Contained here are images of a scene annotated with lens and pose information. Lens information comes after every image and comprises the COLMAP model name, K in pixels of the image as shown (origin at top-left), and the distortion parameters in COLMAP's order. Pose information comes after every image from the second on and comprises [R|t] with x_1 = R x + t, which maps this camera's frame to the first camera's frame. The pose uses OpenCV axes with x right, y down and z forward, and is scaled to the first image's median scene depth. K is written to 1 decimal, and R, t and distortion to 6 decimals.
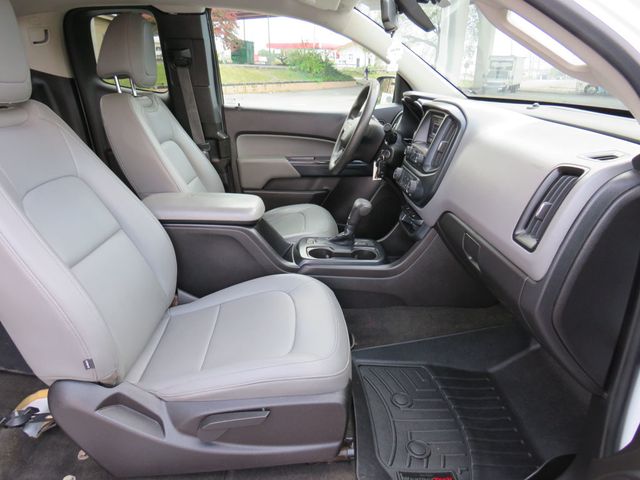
lens RADIAL K [[449.4, 0, 320.0], [0, 449.4, 240.0], [0, 0, 1]] dist [-0.026647, -0.000898]
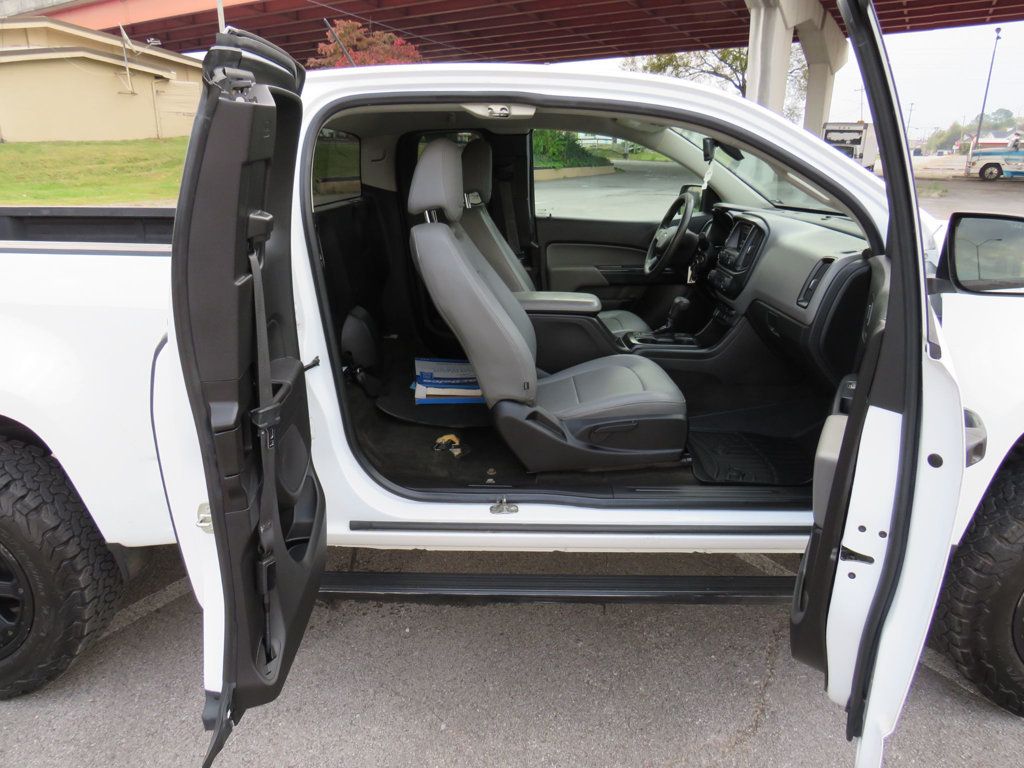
lens RADIAL K [[735.8, 0, 512.0], [0, 735.8, 384.0], [0, 0, 1]] dist [-0.016655, 0.003645]
pose [[0.998763, 0.000394, -0.049722, -0.239593], [-0.002823, 0.998805, -0.048795, 0.219417], [0.049643, 0.048875, 0.997570, -0.874541]]
